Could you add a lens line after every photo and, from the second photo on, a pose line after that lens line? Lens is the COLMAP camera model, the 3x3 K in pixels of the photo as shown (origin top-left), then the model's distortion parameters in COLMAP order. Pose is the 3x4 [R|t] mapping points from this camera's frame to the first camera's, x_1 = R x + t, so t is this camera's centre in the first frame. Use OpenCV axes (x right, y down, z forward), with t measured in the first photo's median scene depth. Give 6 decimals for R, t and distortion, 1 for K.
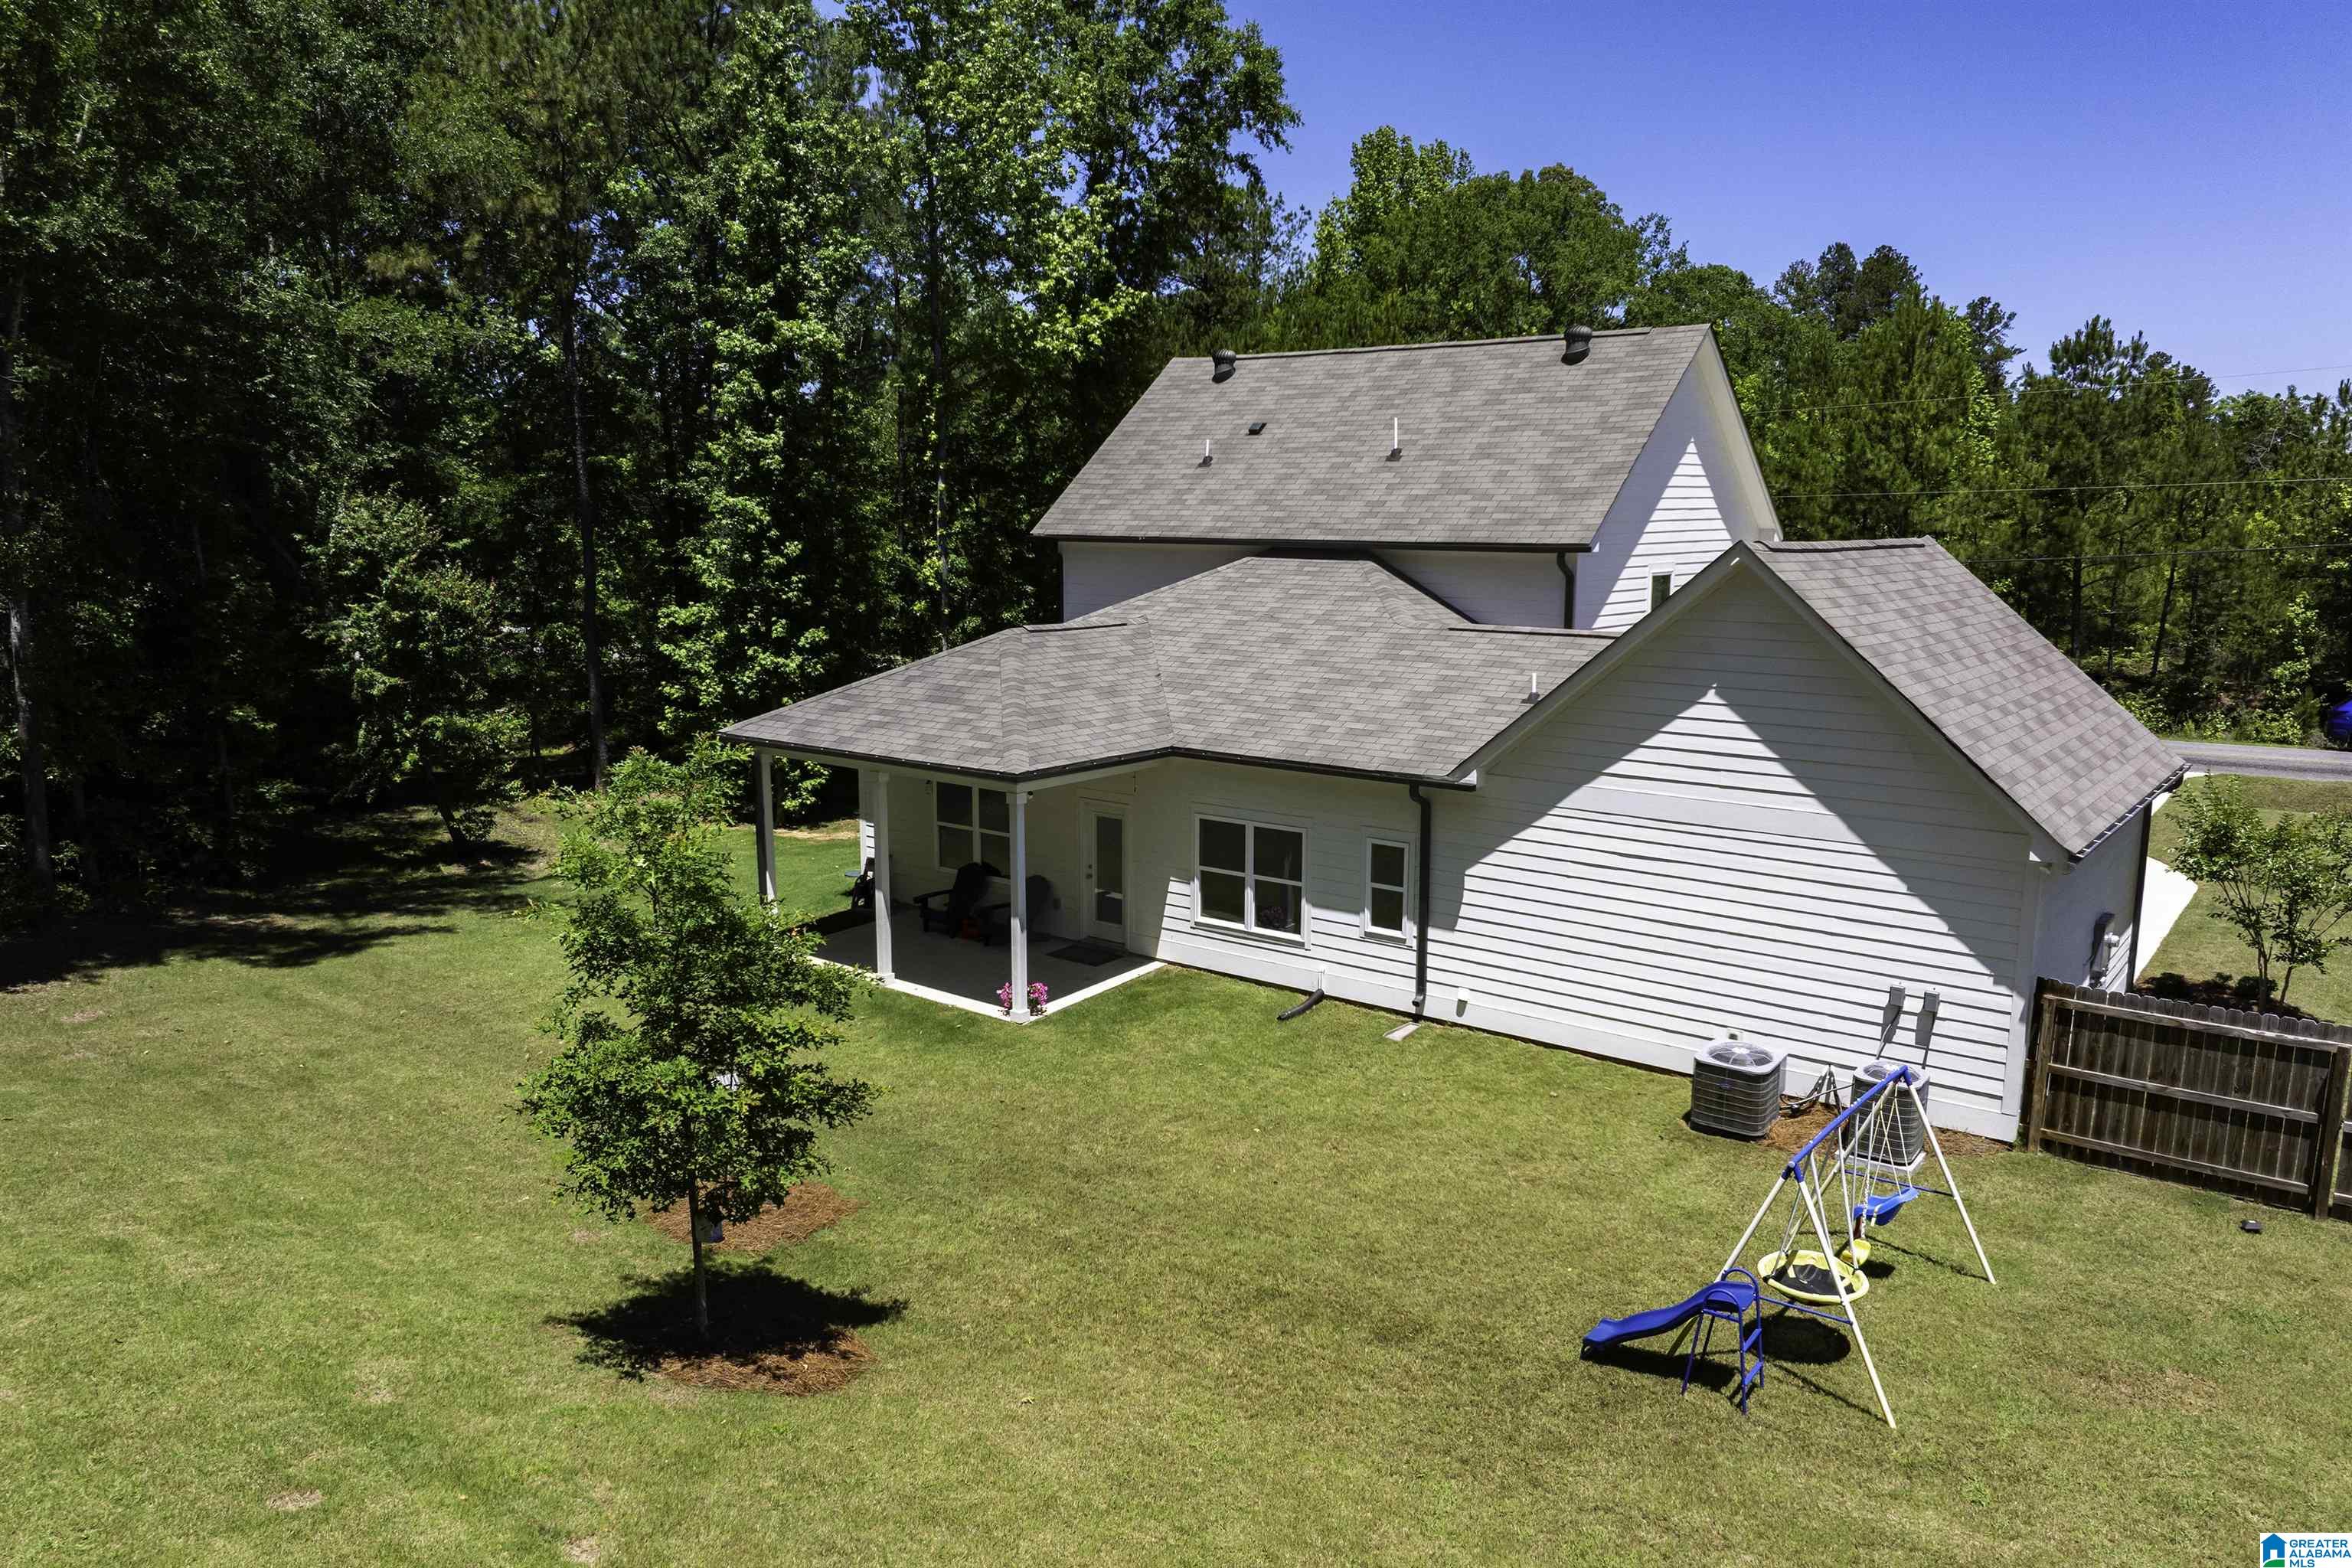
lens RADIAL K [[1668.1, 0, 1175.8], [0, 1668.1, 857.2], [0, 0, 1]] dist [-0.102830, -0.001193]
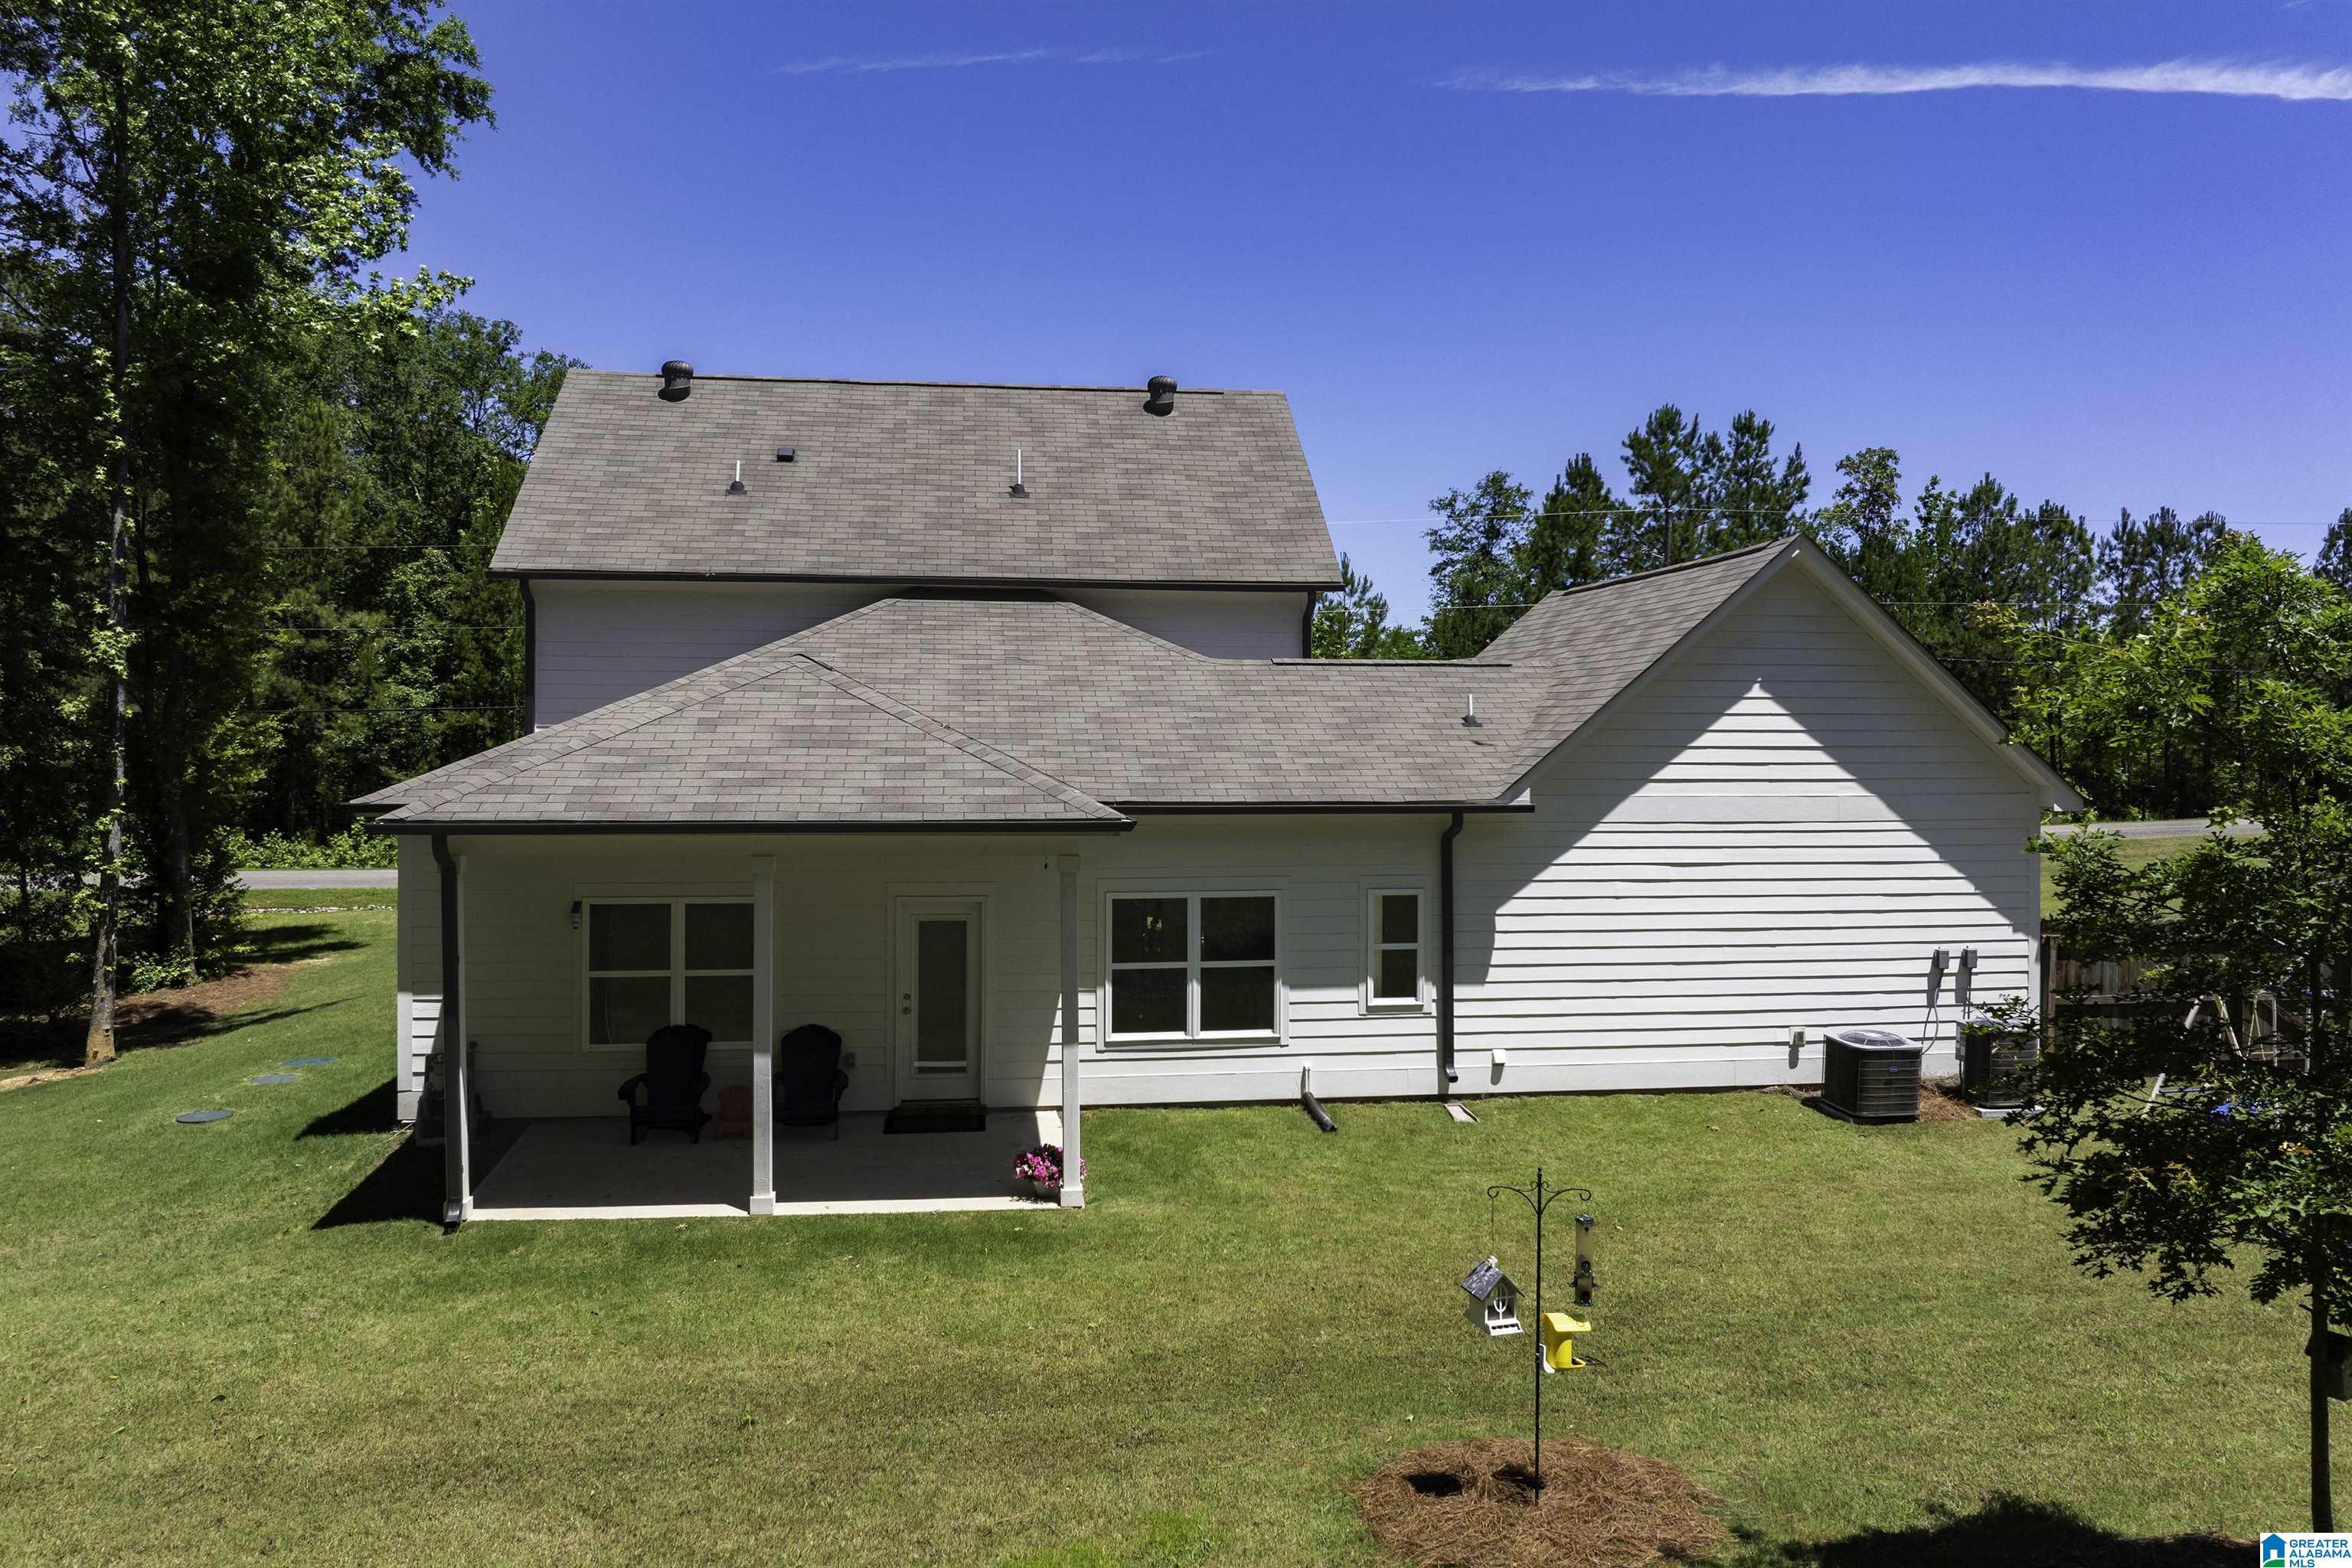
lens RADIAL K [[1672.7, 0, 1241.5], [0, 1672.7, 782.1], [0, 0, 1]] dist [-0.050825, -0.001502]
pose [[0.672971, -0.019893, 0.739401, -0.545659], [0.151272, 0.982211, -0.111256, 0.018717], [-0.724035, 0.186723, 0.664009, 0.492189]]
